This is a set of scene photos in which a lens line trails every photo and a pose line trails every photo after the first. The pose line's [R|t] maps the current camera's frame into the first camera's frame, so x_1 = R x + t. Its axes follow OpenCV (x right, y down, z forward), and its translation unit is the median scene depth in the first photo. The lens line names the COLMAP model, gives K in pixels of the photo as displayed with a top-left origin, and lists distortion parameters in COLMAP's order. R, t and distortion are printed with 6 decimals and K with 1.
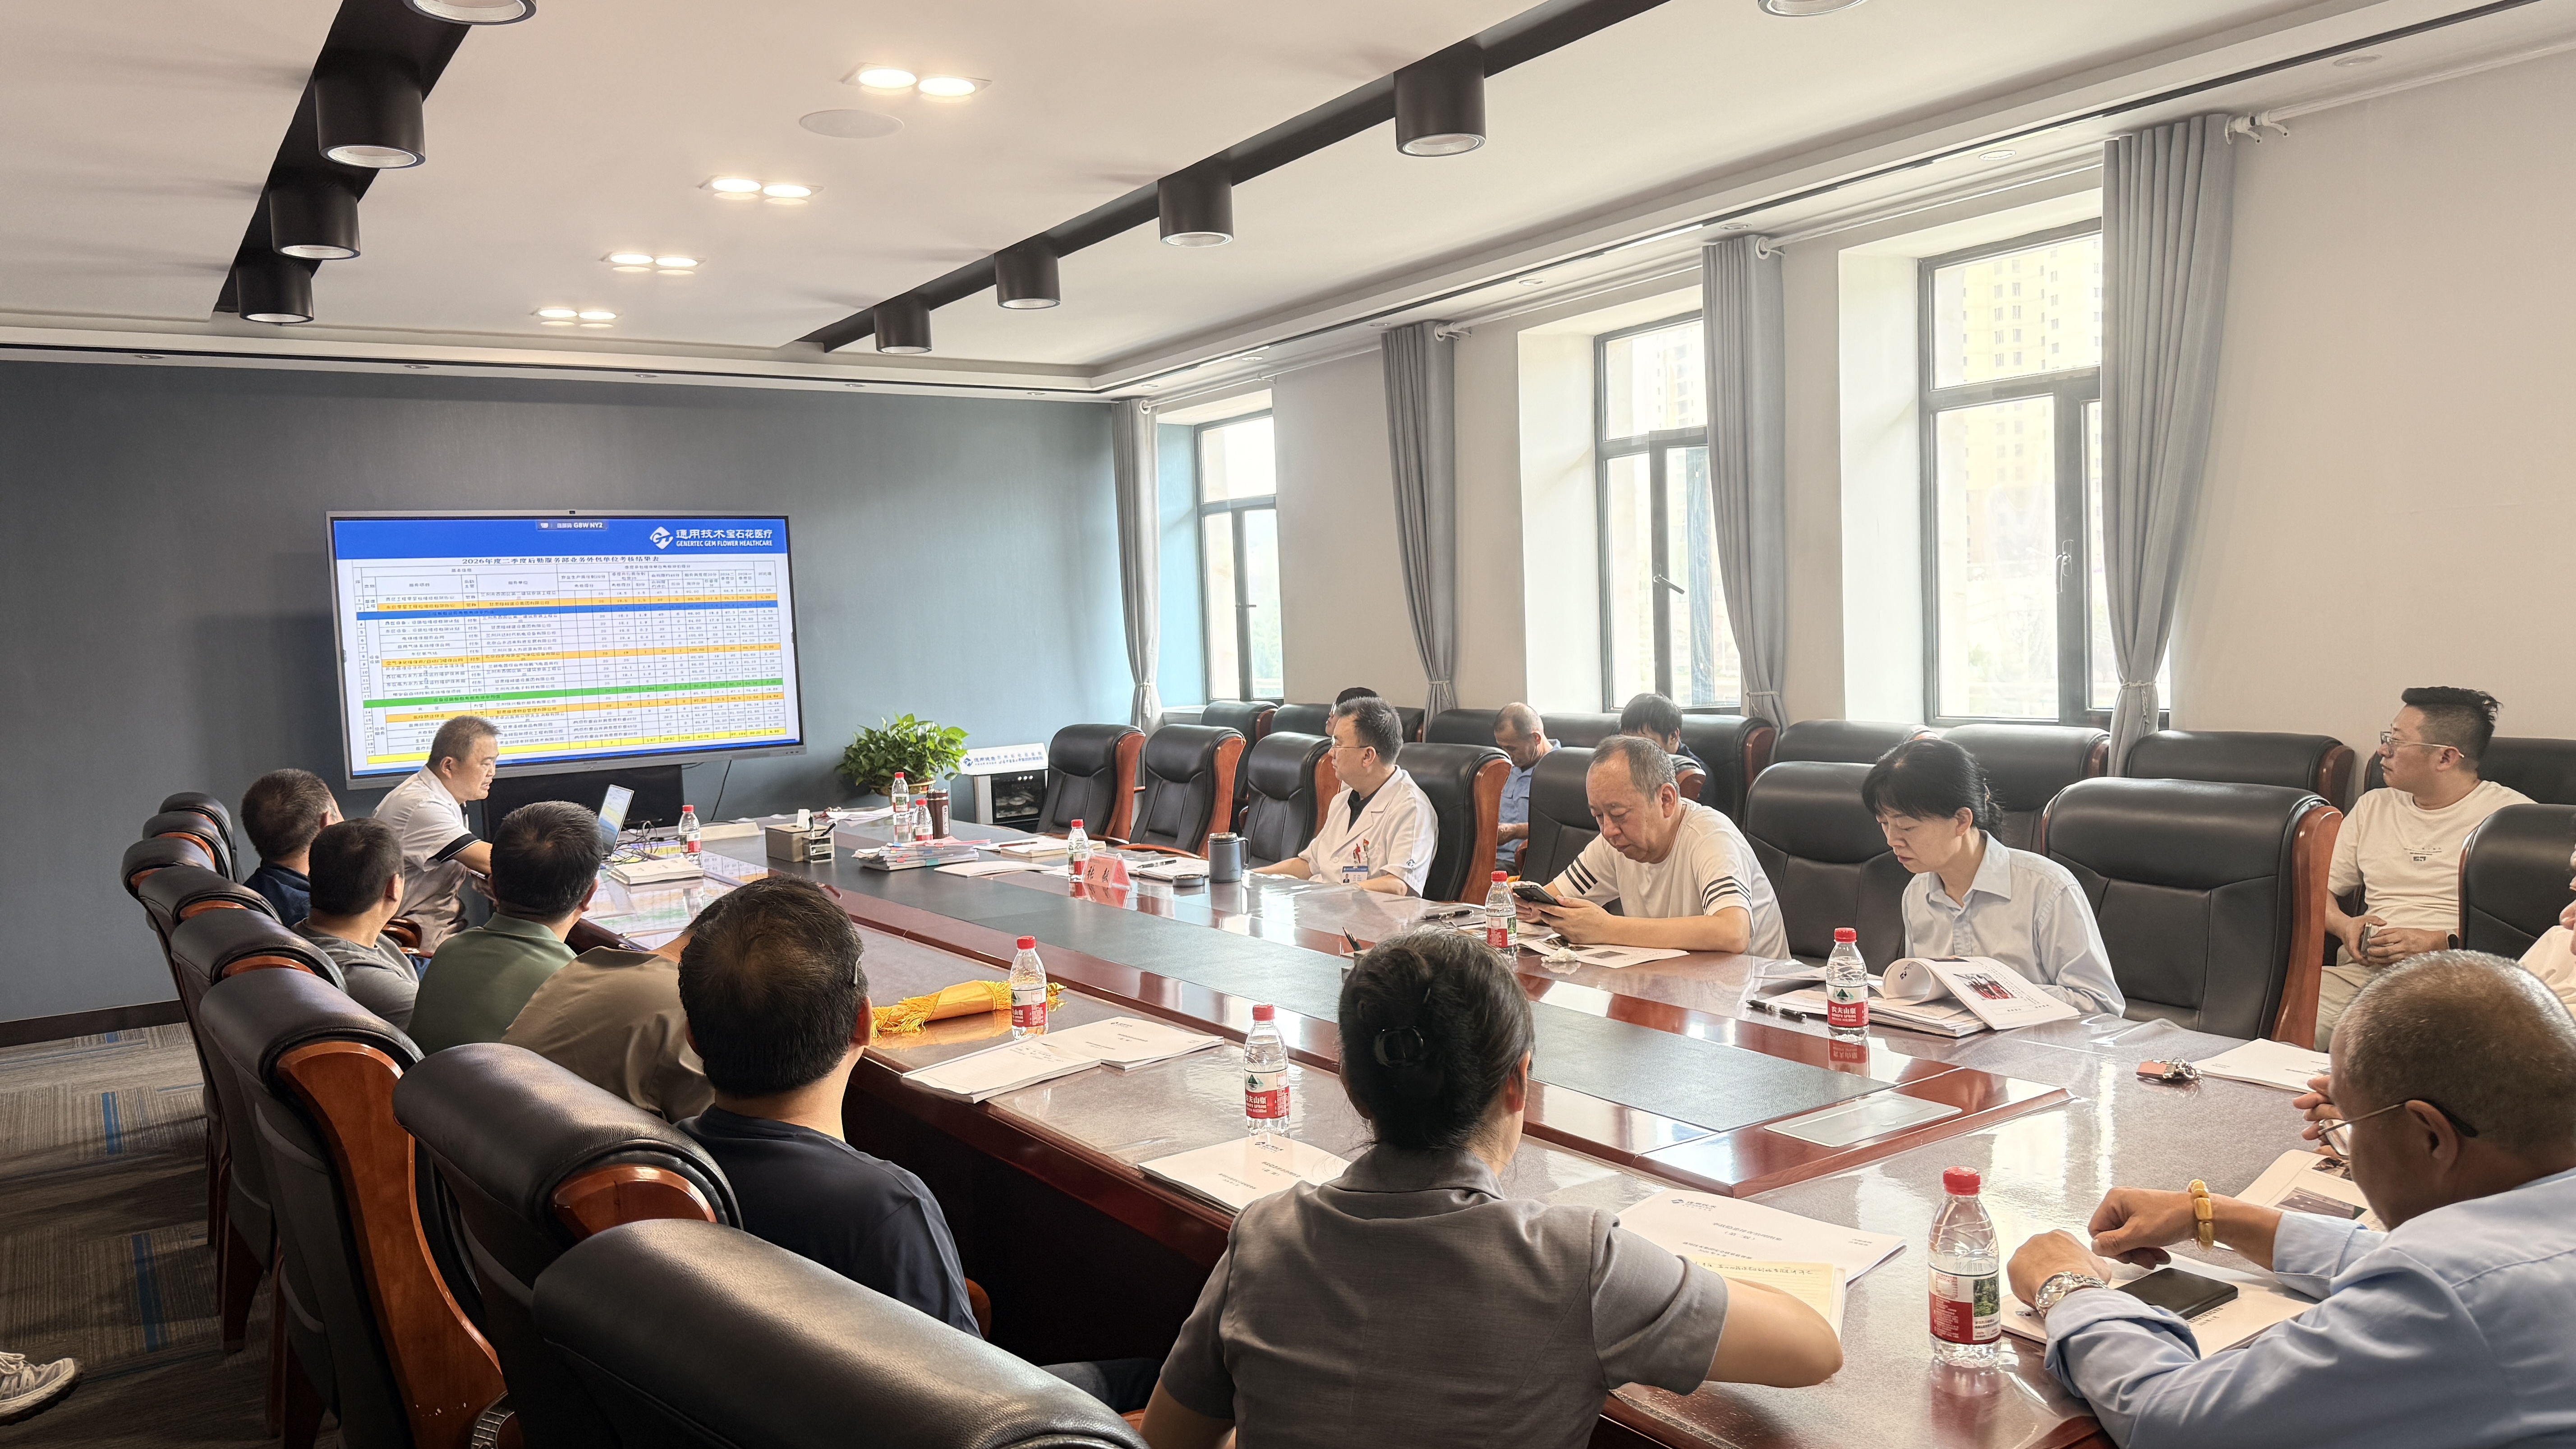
lens RADIAL K [[1786.9, 0, 1320.6], [0, 1786.9, 746.8], [0, 0, 1]] dist [0.042918, -0.012130]
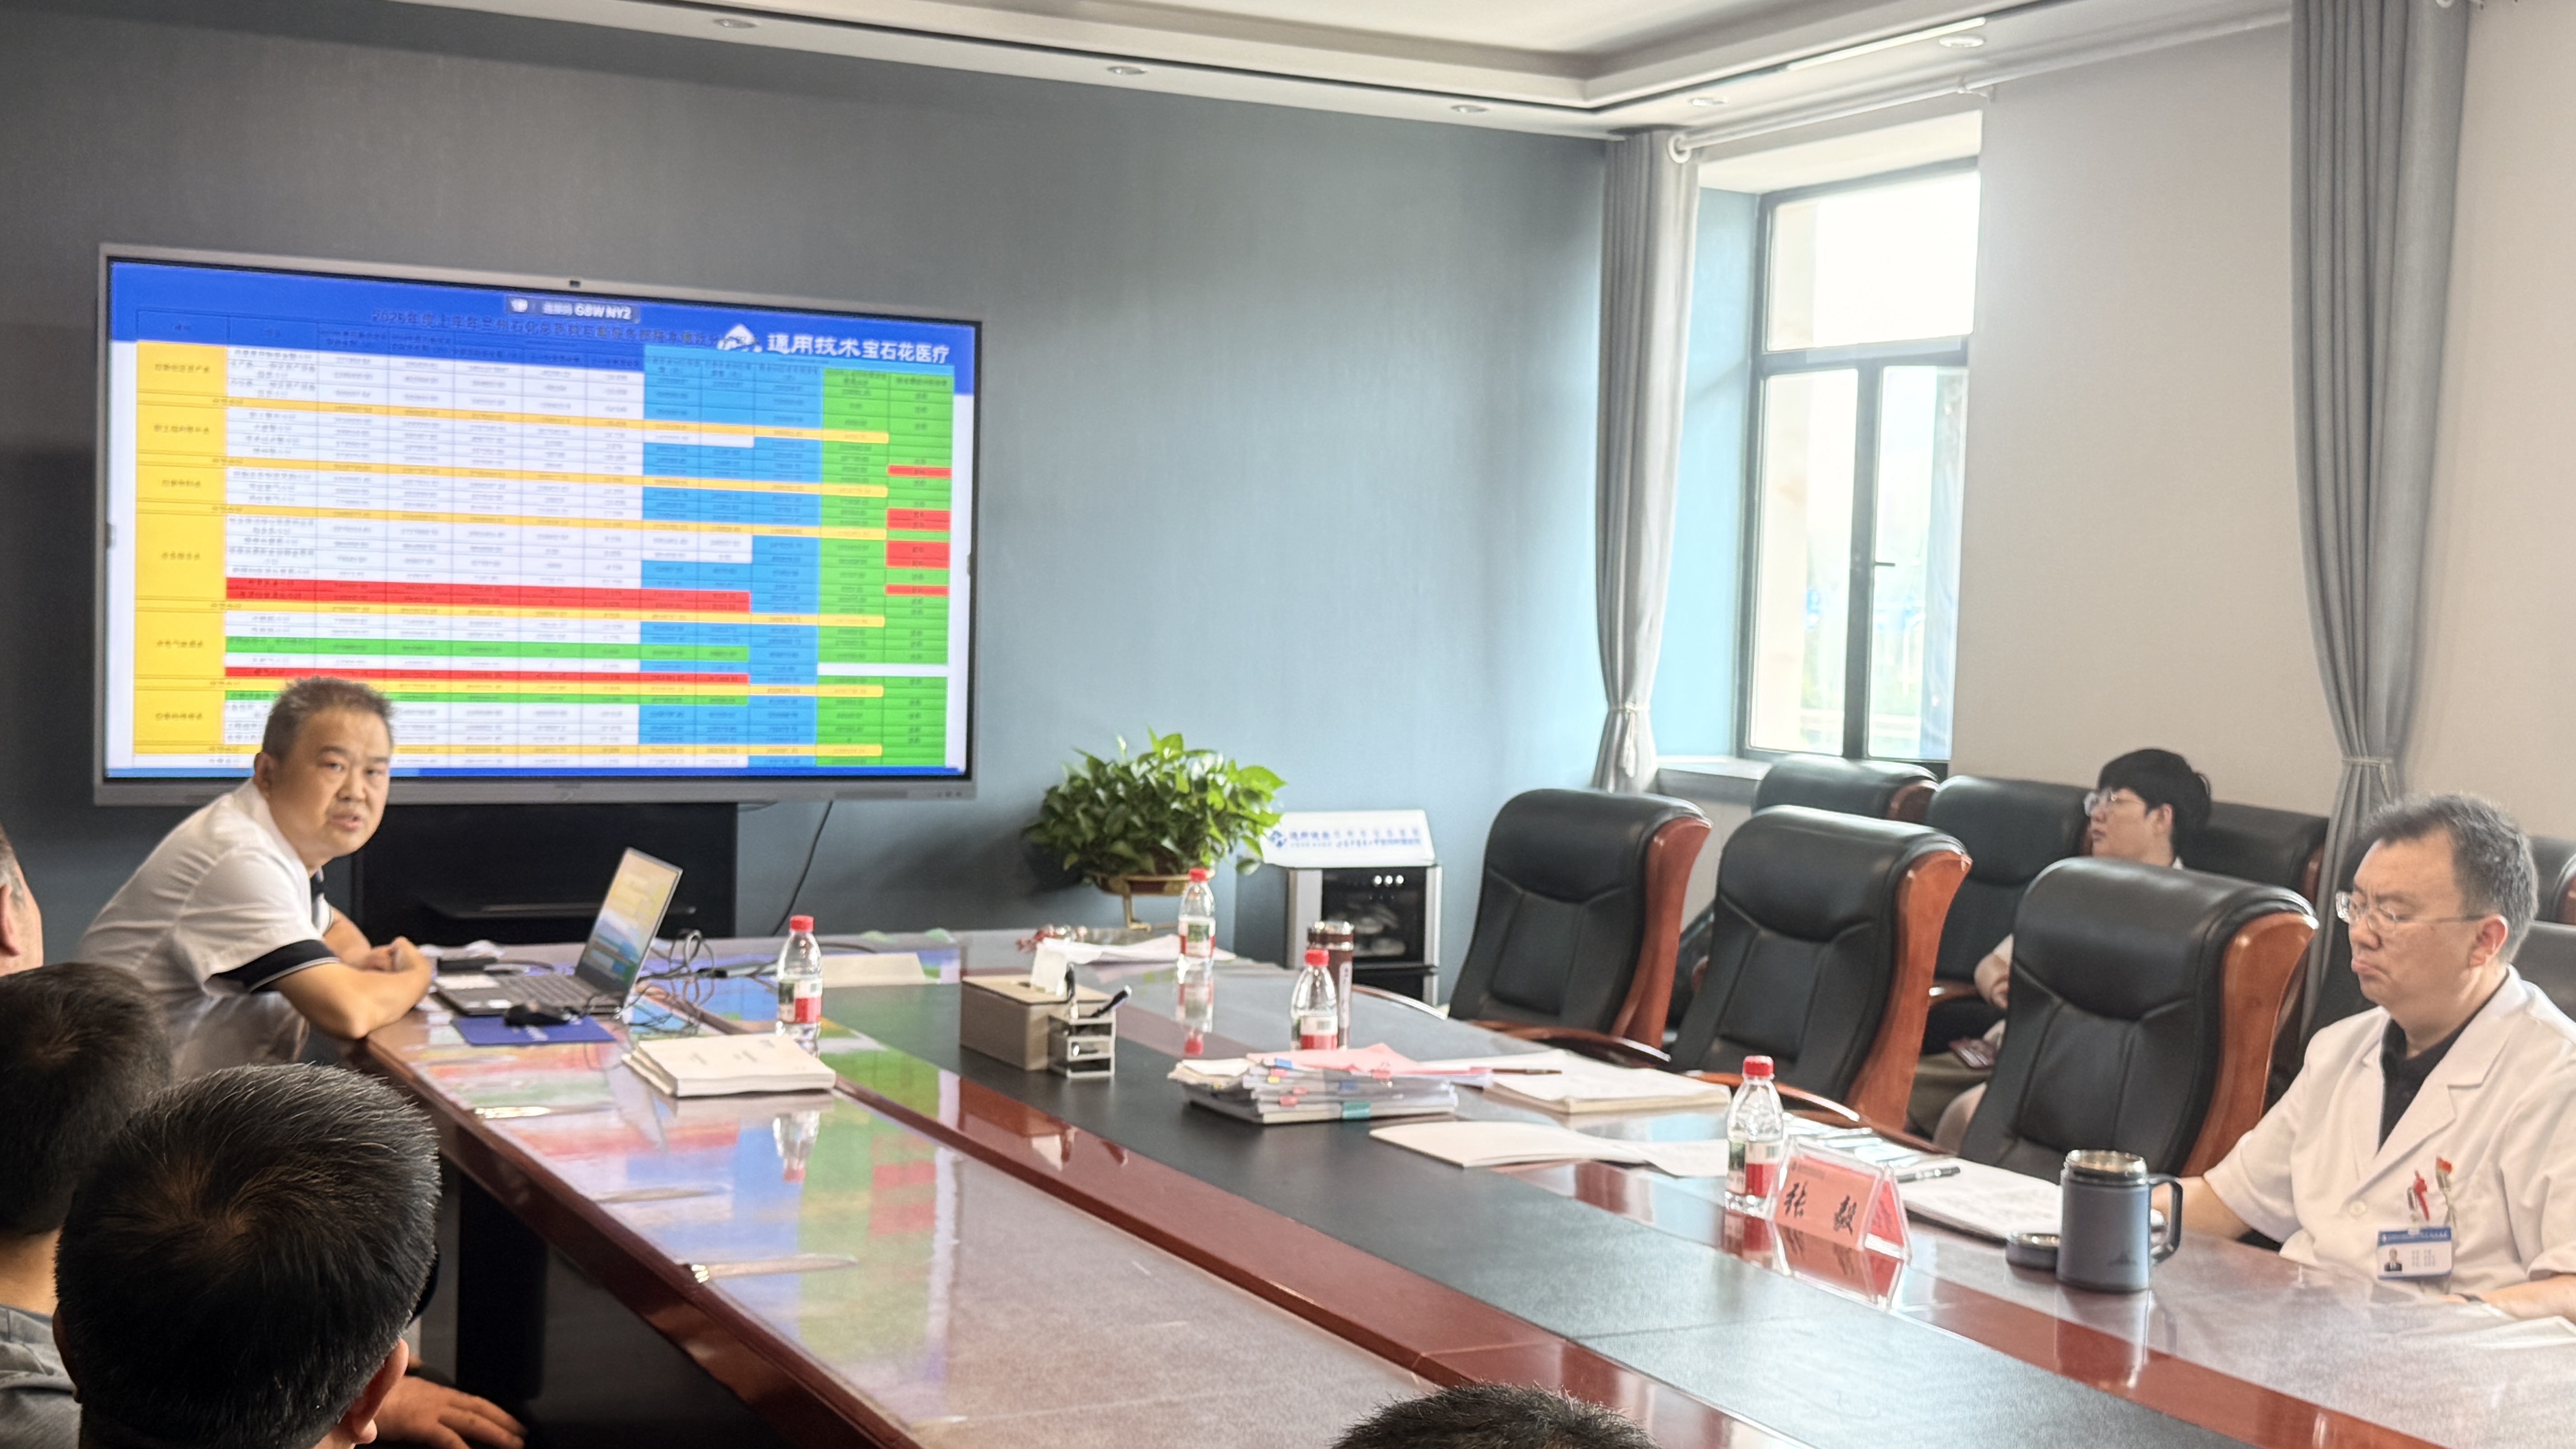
lens RADIAL K [[3085.6, 0, 1285.2], [0, 3085.6, 707.1], [0, 0, 1]] dist [0.169370, 0.000000]
pose [[0.987406, 0.076135, -0.138685, -0.093487], [-0.080339, 0.996455, -0.024963, -0.007839], [0.136293, 0.035790, 0.990022, 0.177853]]
